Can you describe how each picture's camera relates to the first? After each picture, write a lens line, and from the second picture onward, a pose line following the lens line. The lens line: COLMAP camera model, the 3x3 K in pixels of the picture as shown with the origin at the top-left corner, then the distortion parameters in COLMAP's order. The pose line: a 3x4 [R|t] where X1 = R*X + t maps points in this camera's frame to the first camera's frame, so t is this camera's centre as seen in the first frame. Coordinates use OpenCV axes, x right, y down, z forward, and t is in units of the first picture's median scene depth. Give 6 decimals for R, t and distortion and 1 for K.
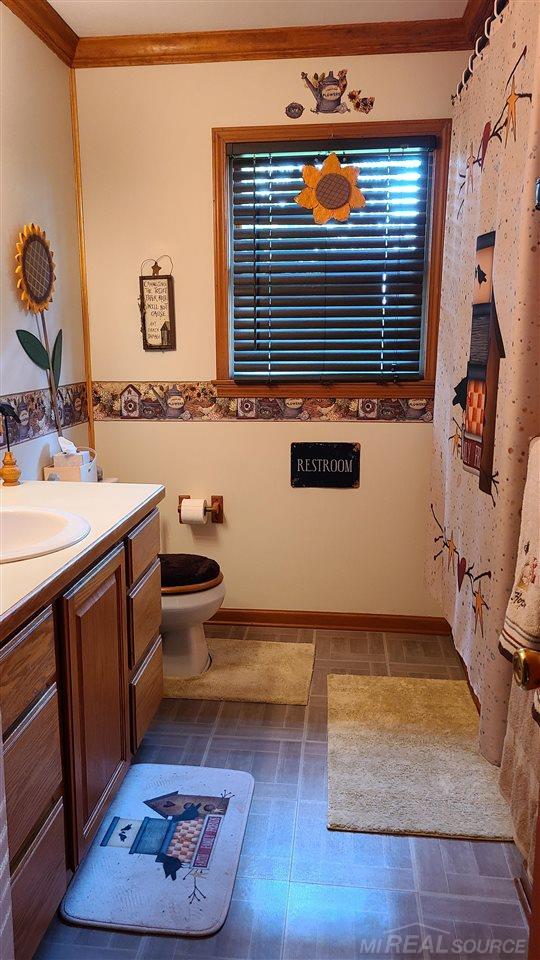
lens RADIAL K [[720.2, 0, 268.7], [0, 720.2, 474.6], [0, 0, 1]] dist [0.049047, -0.017770]
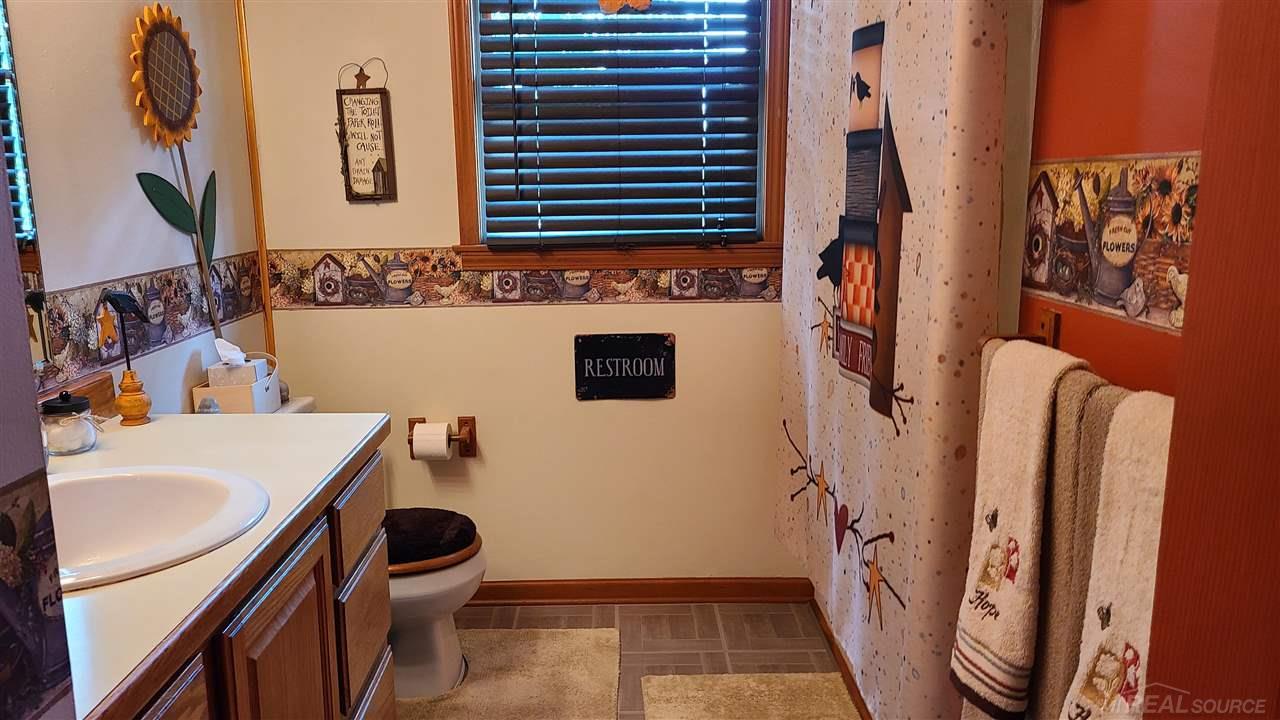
lens RADIAL K [[960.3, 0, 636.5], [0, 960.3, 367.7], [0, 0, 1]] dist [0.049047, -0.017770]
pose [[0.992547, -0.032013, 0.117585, -0.020809], [0.031077, 0.999469, 0.009787, -0.023091], [-0.117836, -0.006060, 0.993015, 0.099798]]
